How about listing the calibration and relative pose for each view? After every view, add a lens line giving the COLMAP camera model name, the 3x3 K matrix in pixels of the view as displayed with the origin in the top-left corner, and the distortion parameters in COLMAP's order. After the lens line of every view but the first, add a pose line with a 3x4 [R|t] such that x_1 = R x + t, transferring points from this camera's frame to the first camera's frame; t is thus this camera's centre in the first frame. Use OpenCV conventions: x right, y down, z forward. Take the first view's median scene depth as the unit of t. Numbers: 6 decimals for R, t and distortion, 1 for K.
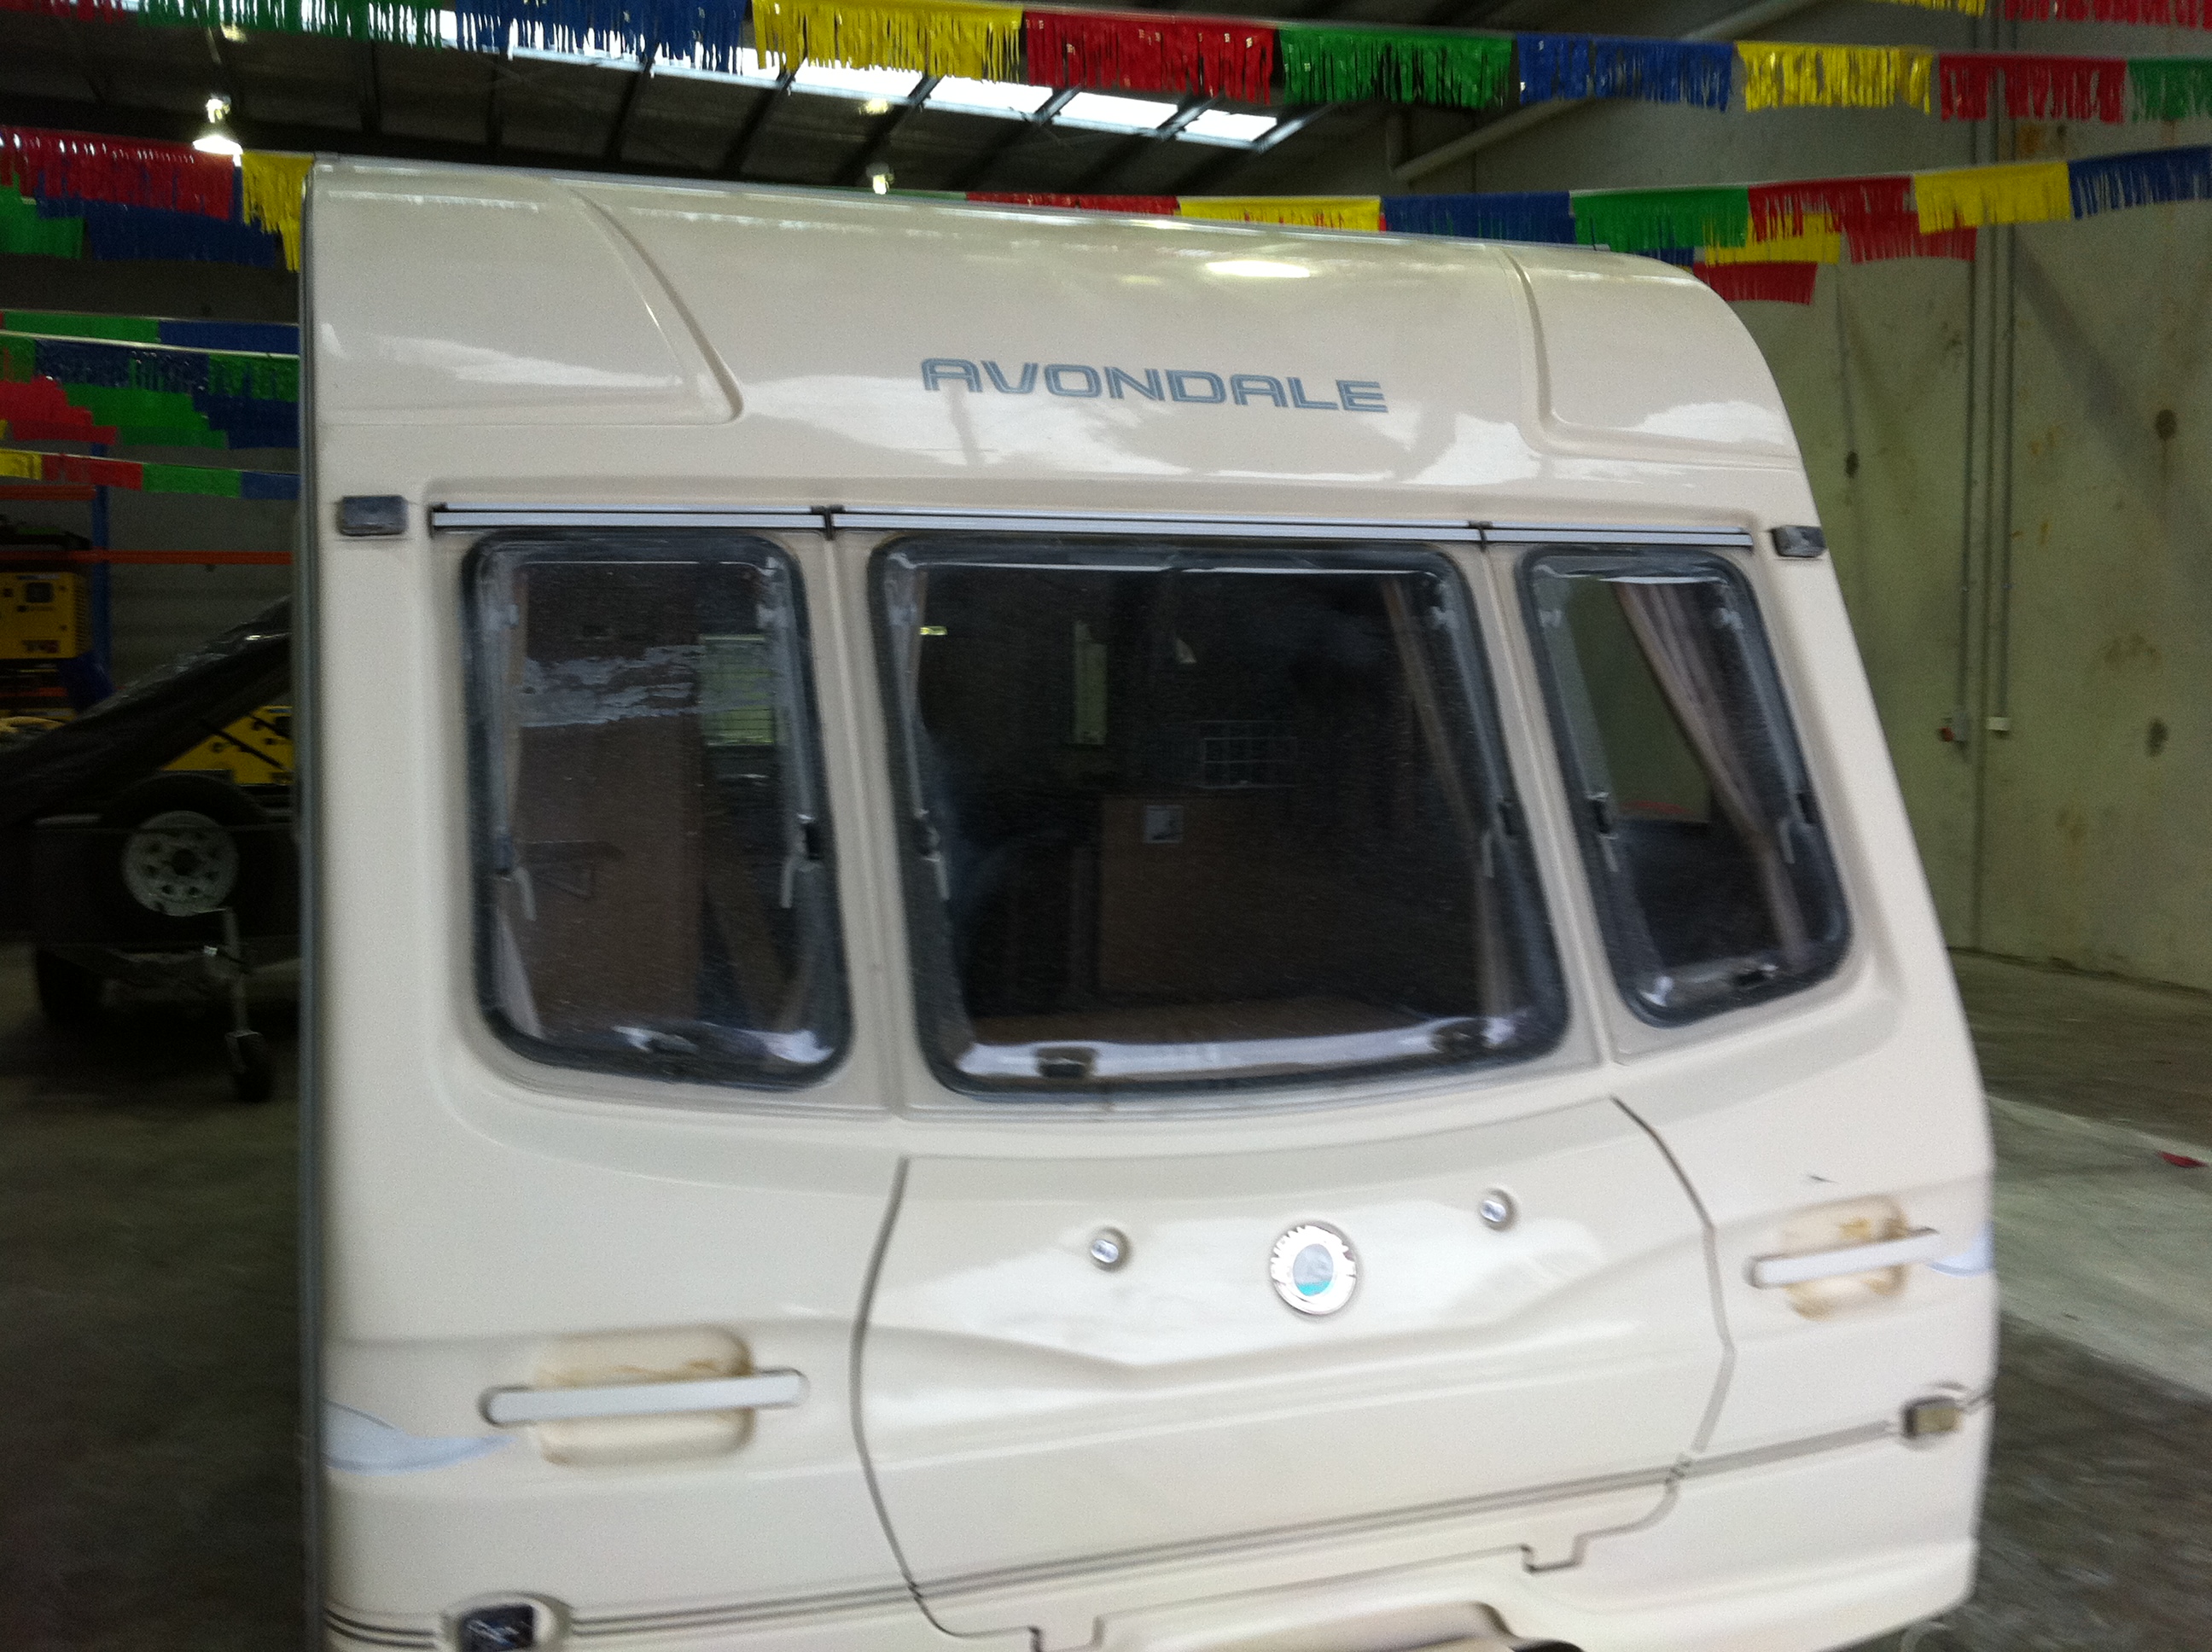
lens RADIAL K [[2254.1, 0, 1106.0], [0, 2254.1, 826.0], [0, 0, 1]] dist [-0.017884, -0.021190]
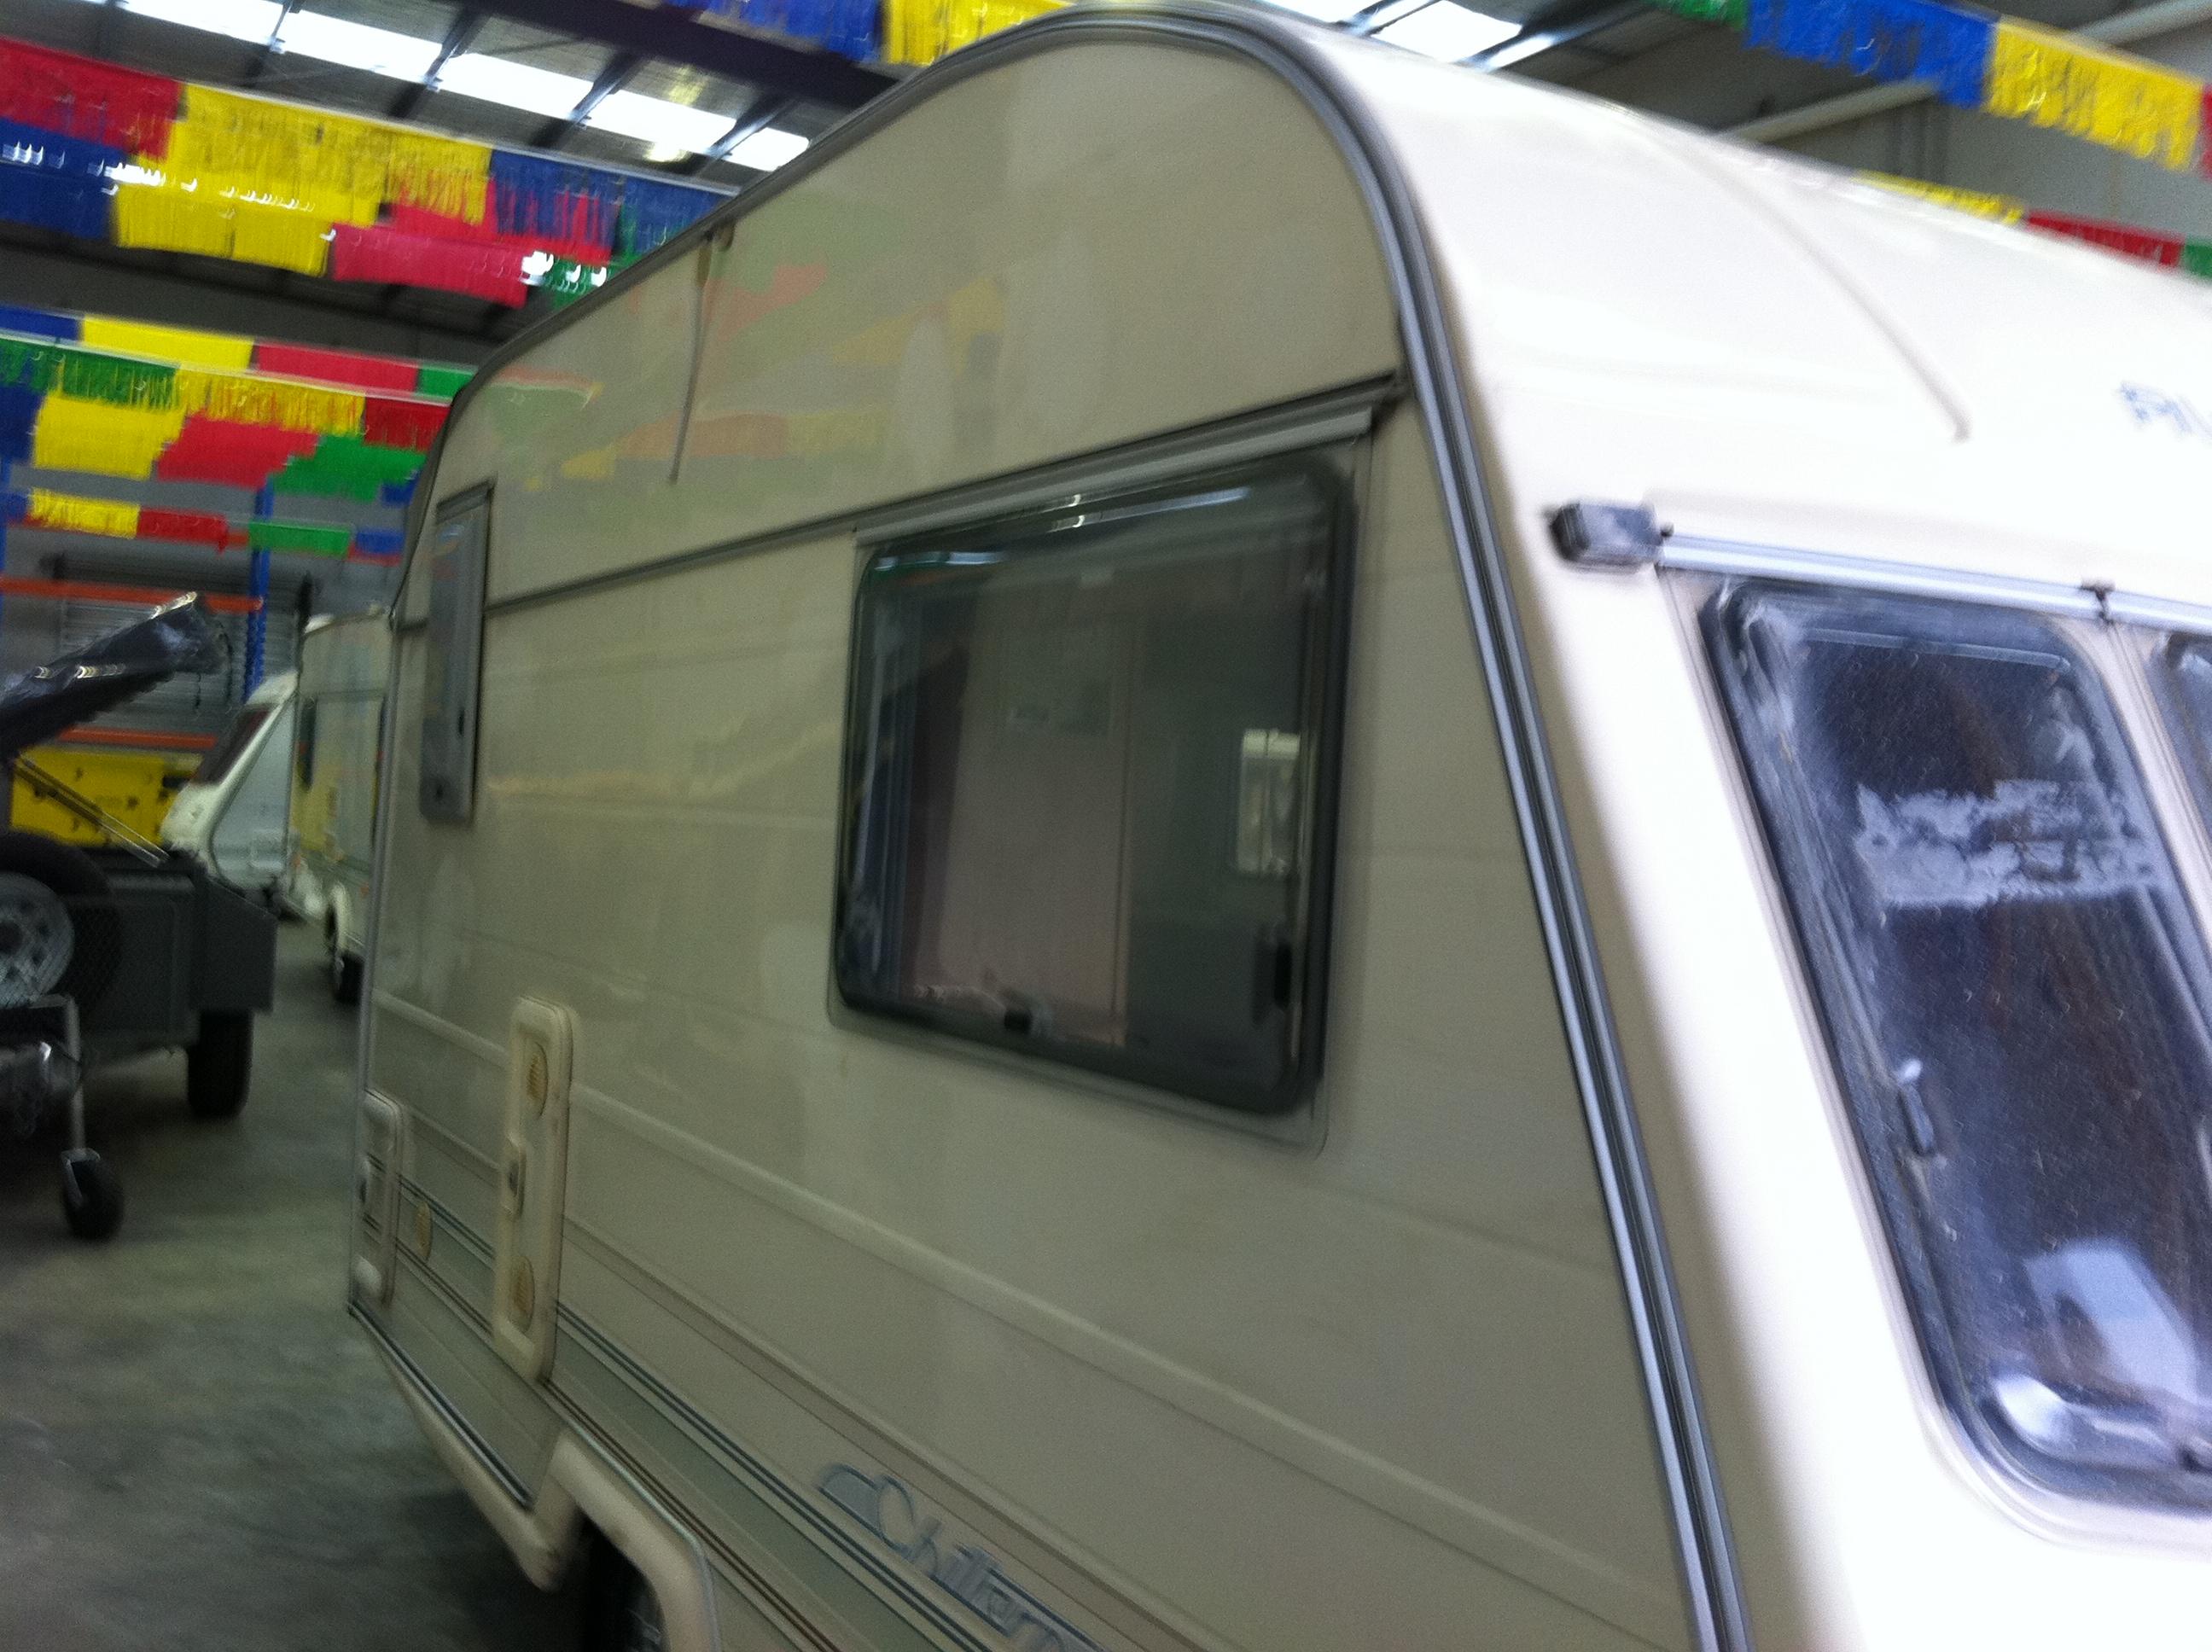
lens RADIAL K [[2254.1, 0, 1106.0], [0, 2254.1, 826.0], [0, 0, 1]] dist [-0.017884, -0.021190]
pose [[0.983068, 0.061346, 0.172665, -0.529098], [-0.053697, 0.997372, -0.048630, -0.022288], [-0.175194, 0.038535, 0.983779, 0.406110]]
